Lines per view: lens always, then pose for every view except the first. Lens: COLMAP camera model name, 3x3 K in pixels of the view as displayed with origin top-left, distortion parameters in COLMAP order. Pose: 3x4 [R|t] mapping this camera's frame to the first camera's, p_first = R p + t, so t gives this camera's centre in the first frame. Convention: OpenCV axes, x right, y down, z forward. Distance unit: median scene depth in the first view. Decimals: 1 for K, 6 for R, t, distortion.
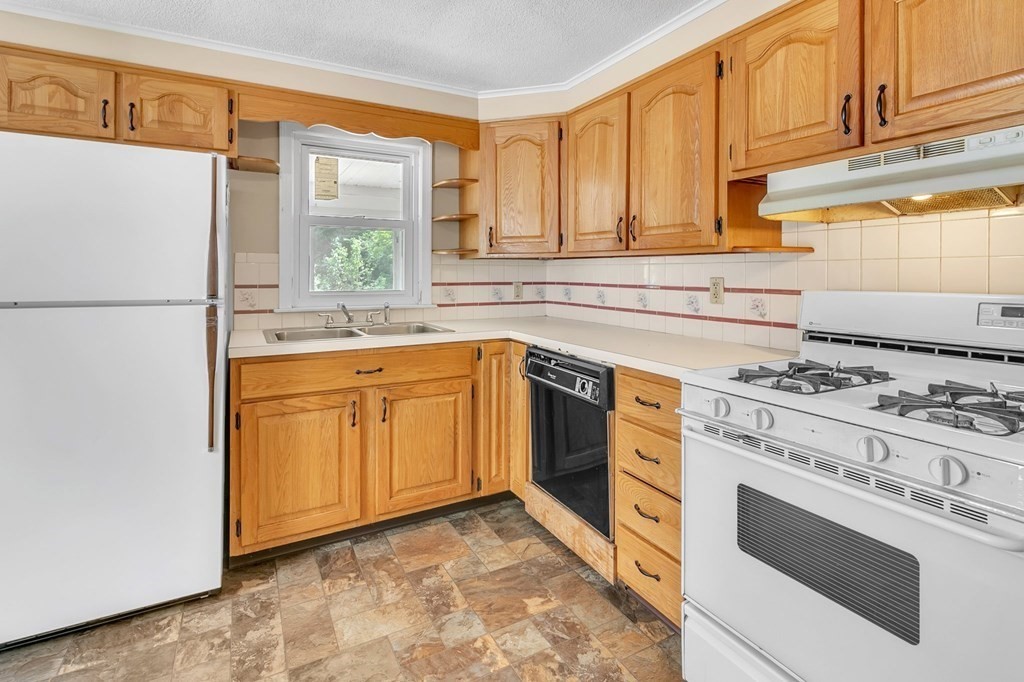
lens RADIAL K [[495.3, 0, 510.4], [0, 495.3, 273.8], [0, 0, 1]] dist [-0.000203, 0.000429]
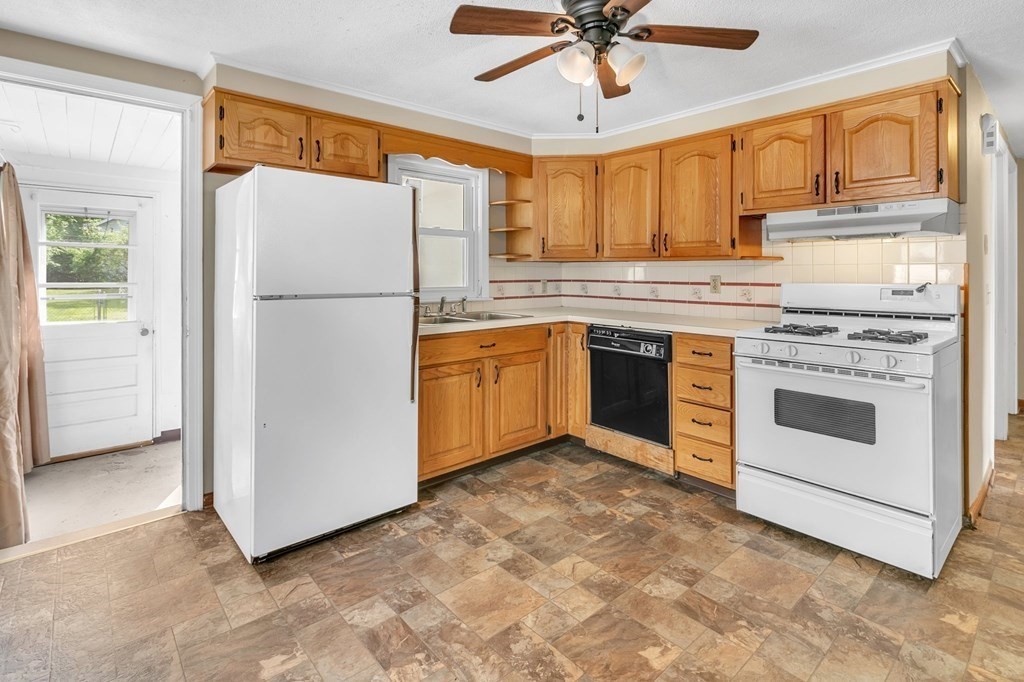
lens RADIAL K [[497.1, 0, 512.8], [0, 497.1, 270.0], [0, 0, 1]] dist [0.001392, 0.000242]
pose [[0.975238, -0.000015, 0.221159, -0.565299], [0.001281, 0.999984, -0.005580, -0.002254], [-0.221155, 0.005725, 0.975222, -0.366209]]
